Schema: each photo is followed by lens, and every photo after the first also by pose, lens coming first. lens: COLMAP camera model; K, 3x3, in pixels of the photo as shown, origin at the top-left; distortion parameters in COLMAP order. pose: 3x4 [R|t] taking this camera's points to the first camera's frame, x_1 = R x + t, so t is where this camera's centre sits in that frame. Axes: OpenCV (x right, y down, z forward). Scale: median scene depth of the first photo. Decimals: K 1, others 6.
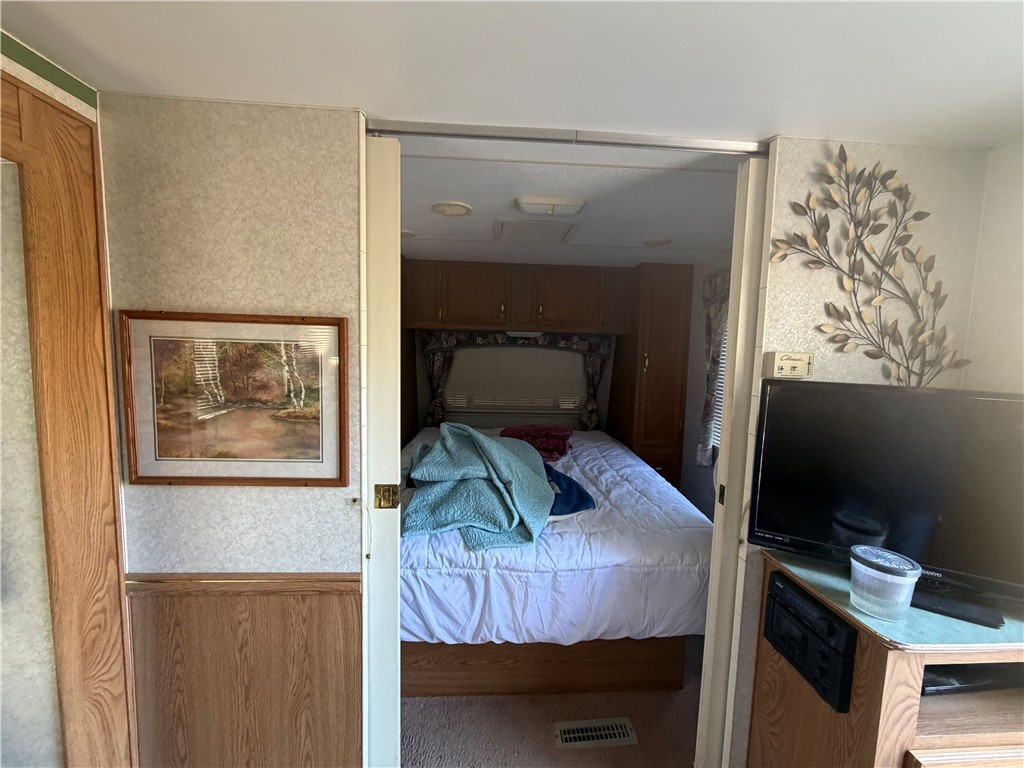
lens RADIAL K [[411.9, 0, 509.9], [0, 411.9, 383.1], [0, 0, 1]] dist [0.001597, -0.000033]
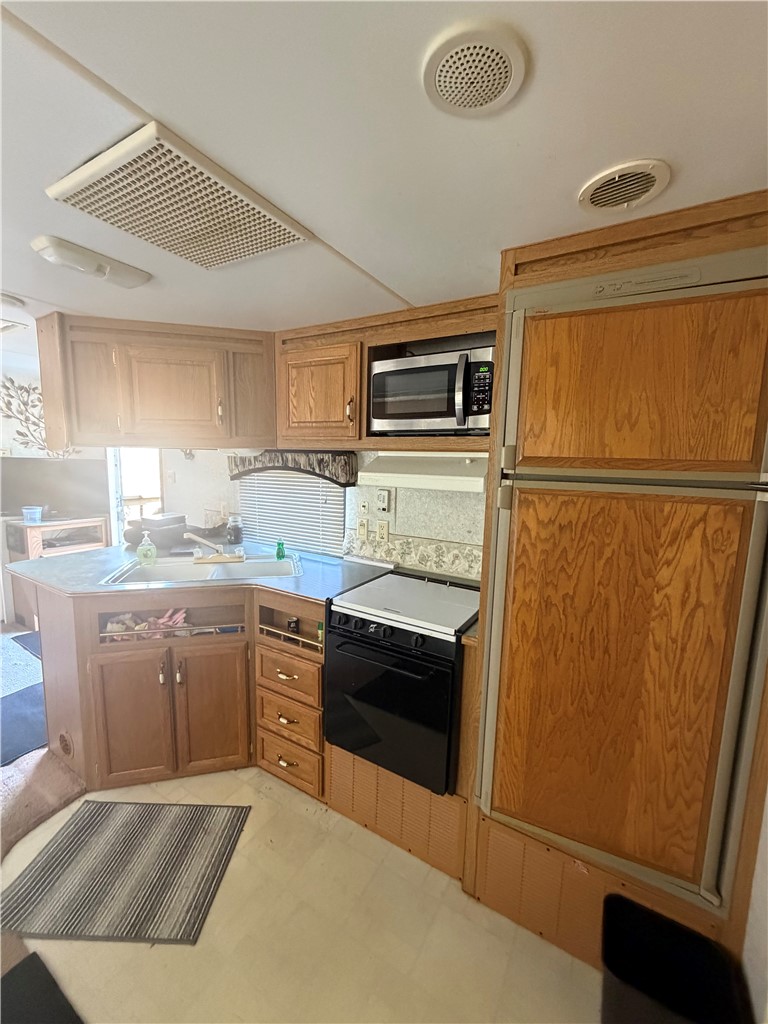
lens RADIAL K [[411.9, 0, 383.3], [0, 411.9, 511.0], [0, 0, 1]] dist [0.001597, -0.000033]
pose [[0.565552, -0.121067, 0.815778, -0.210463], [0.066552, 0.992640, 0.101176, 0.248982], [-0.822023, -0.002928, 0.569447, -2.798856]]
